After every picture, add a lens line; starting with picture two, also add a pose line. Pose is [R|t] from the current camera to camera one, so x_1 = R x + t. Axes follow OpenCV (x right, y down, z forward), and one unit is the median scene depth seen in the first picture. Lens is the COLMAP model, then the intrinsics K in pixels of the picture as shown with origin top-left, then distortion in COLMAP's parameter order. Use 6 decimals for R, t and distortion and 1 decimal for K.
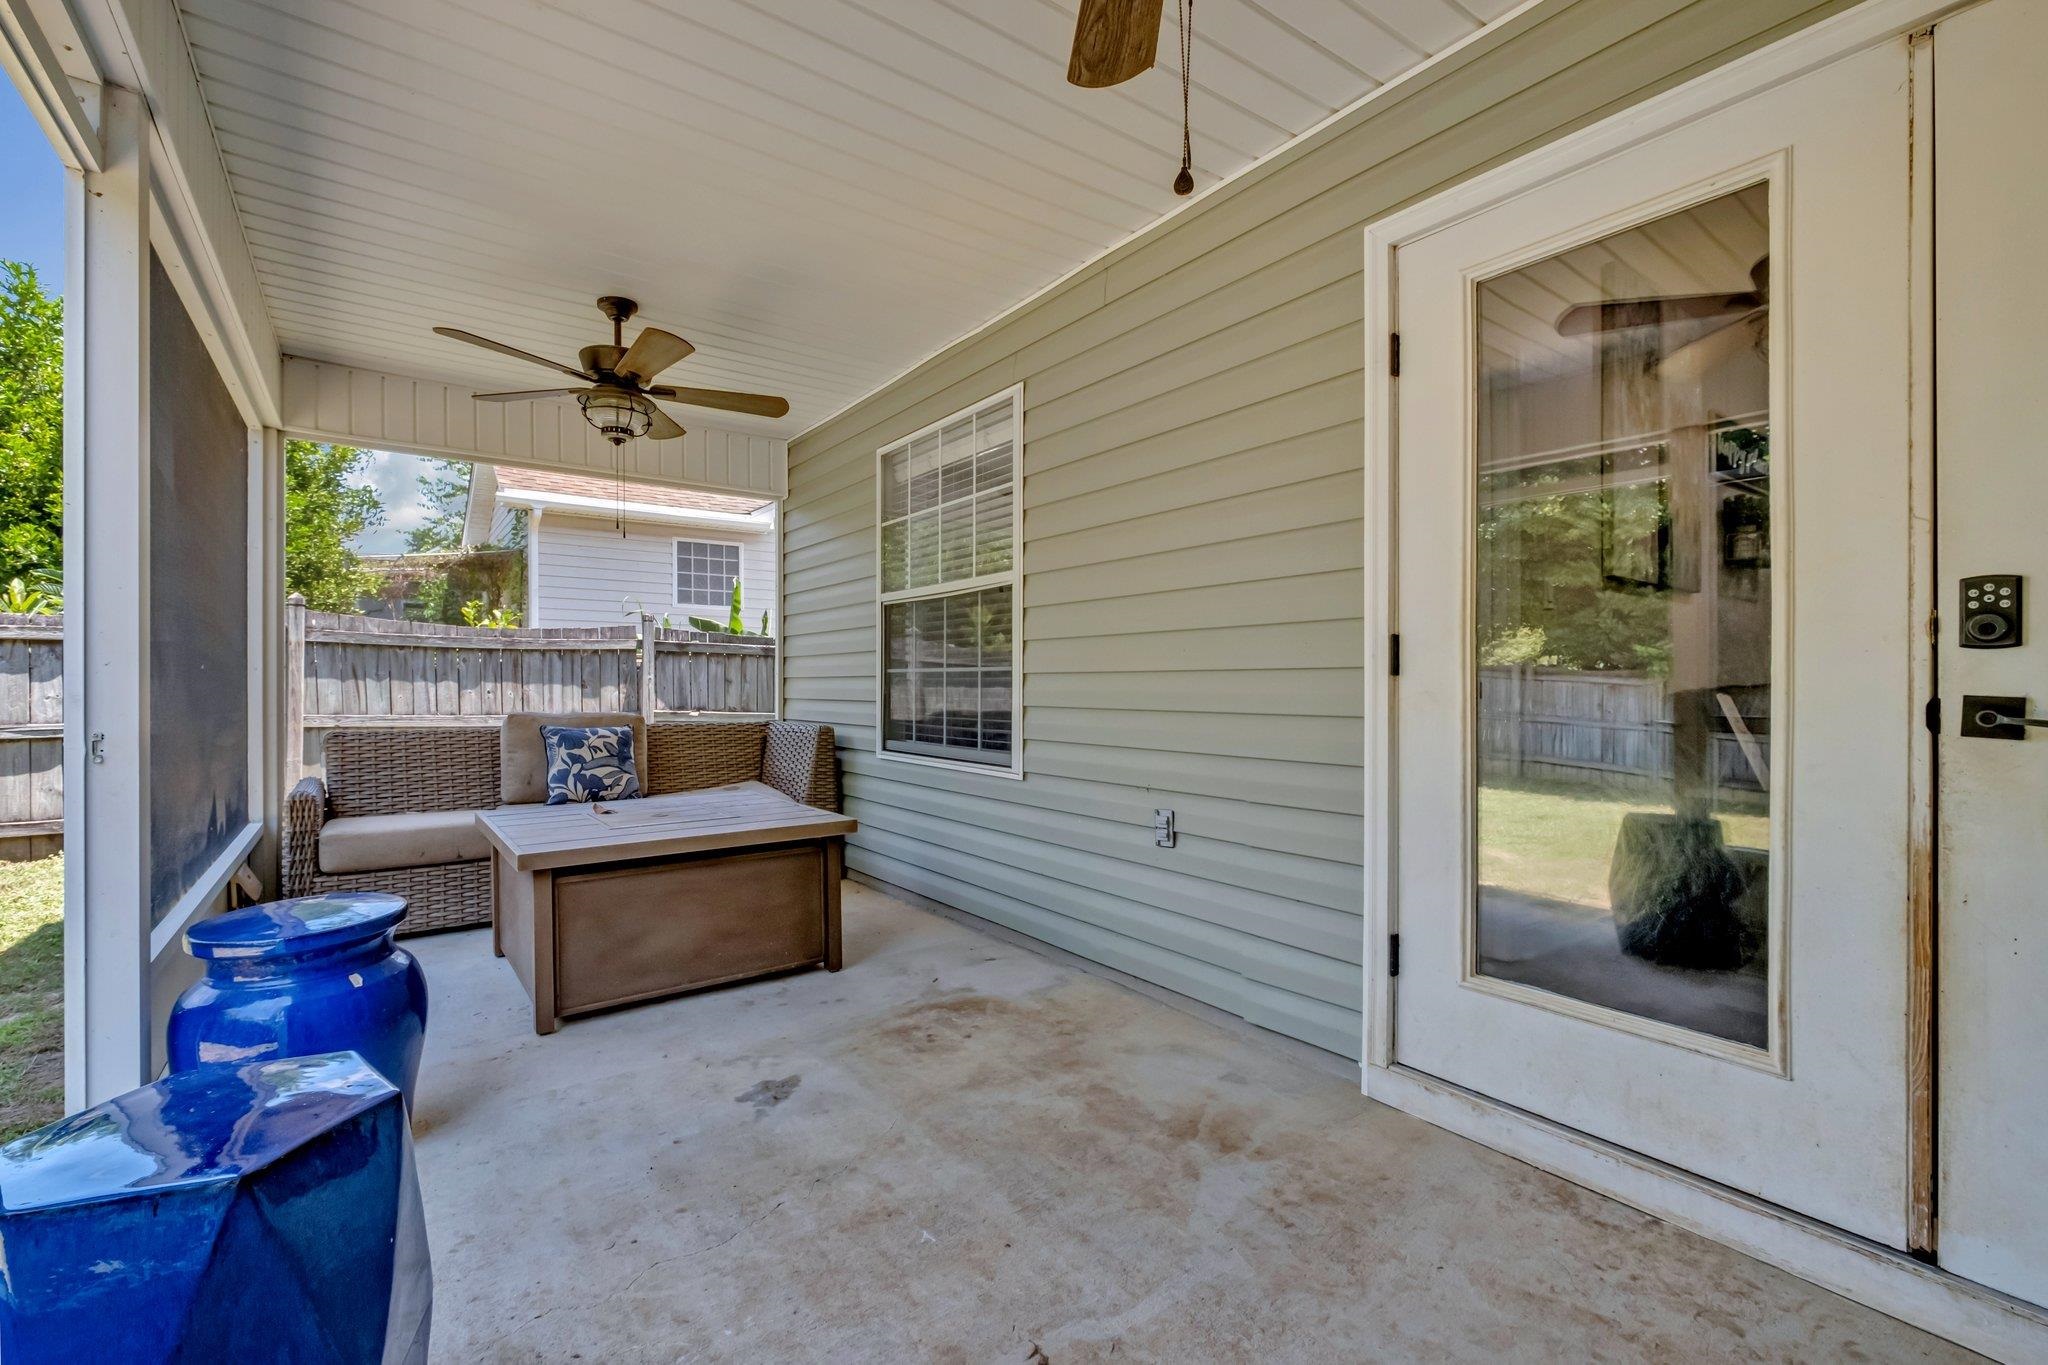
lens RADIAL K [[890.6, 0, 1008.5], [0, 890.6, 691.5], [0, 0, 1]] dist [0.000478, -0.000182]
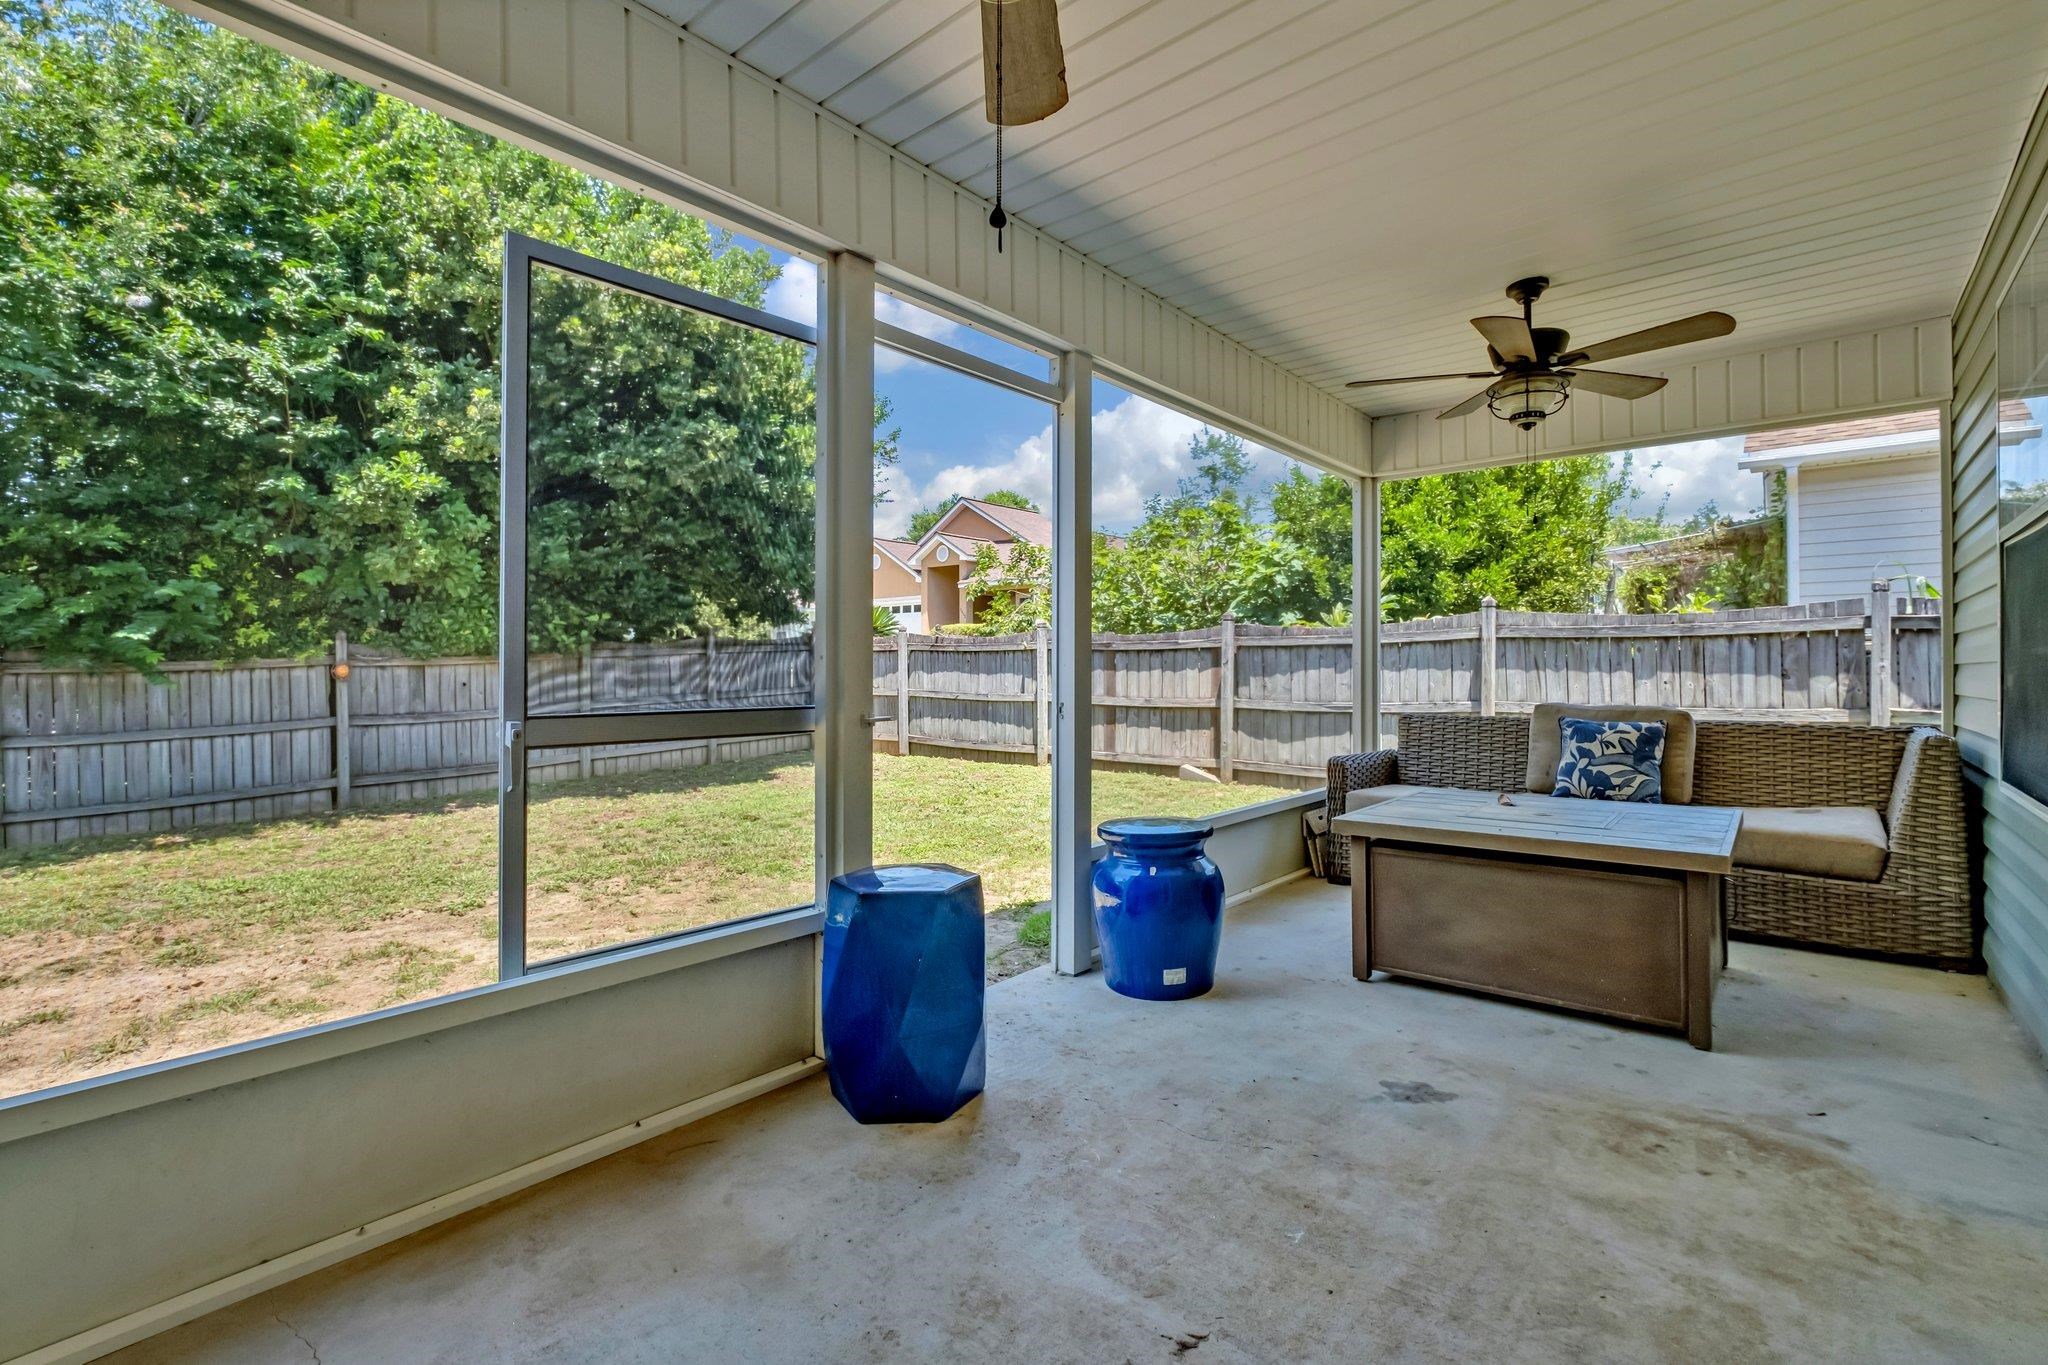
lens RADIAL K [[915.2, 0, 1024.0], [0, 915.2, 682.5], [0, 0, 1]] dist [0.000917, 0.000071]
pose [[0.239367, 0.007044, -0.970904, 0.406635], [-0.005061, 0.999969, 0.006007, -0.003591], [0.970916, 0.003476, 0.239395, 0.228660]]
